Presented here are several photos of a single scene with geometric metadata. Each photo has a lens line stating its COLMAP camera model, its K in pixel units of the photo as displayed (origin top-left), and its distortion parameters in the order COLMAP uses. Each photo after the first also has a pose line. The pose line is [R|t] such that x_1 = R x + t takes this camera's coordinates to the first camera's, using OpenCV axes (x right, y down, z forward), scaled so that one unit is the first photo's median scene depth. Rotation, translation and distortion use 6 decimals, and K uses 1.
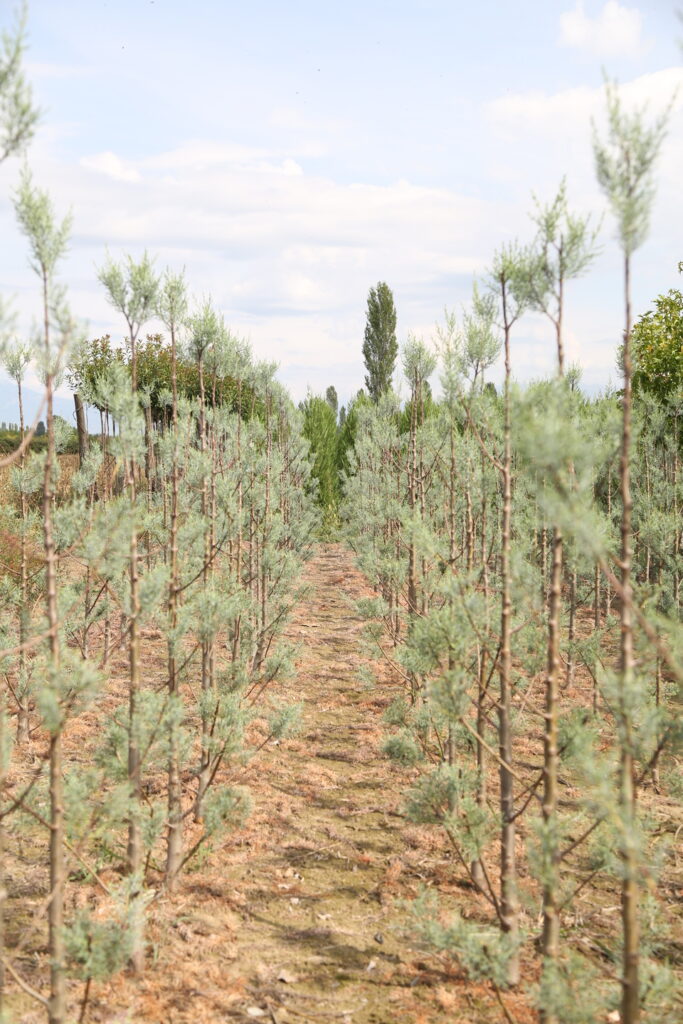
lens RADIAL K [[1314.8, 0, 341.5], [0, 1314.8, 512.0], [0, 0, 1]] dist [0.134366, -0.002430]
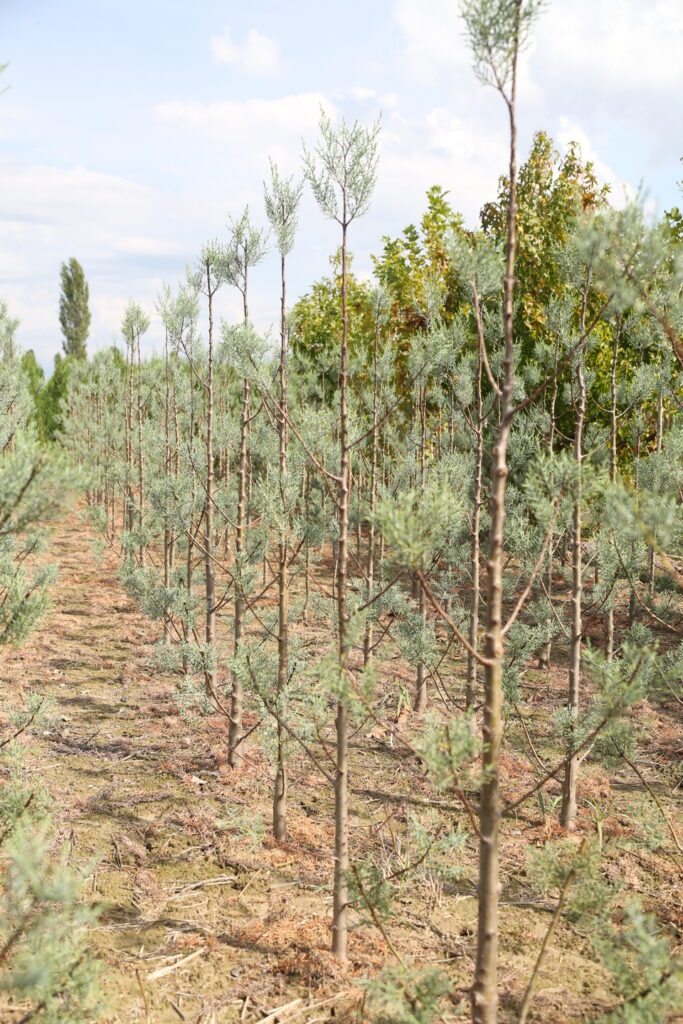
lens RADIAL K [[1155.9, 0, 341.5], [0, 1155.9, 512.0], [0, 0, 1]] dist [0.012349, 0.010602]
pose [[0.967345, -0.006732, 0.253375, -0.051843], [-0.003320, 0.999225, 0.039224, 0.044237], [-0.253443, -0.038785, 0.966573, -0.262035]]
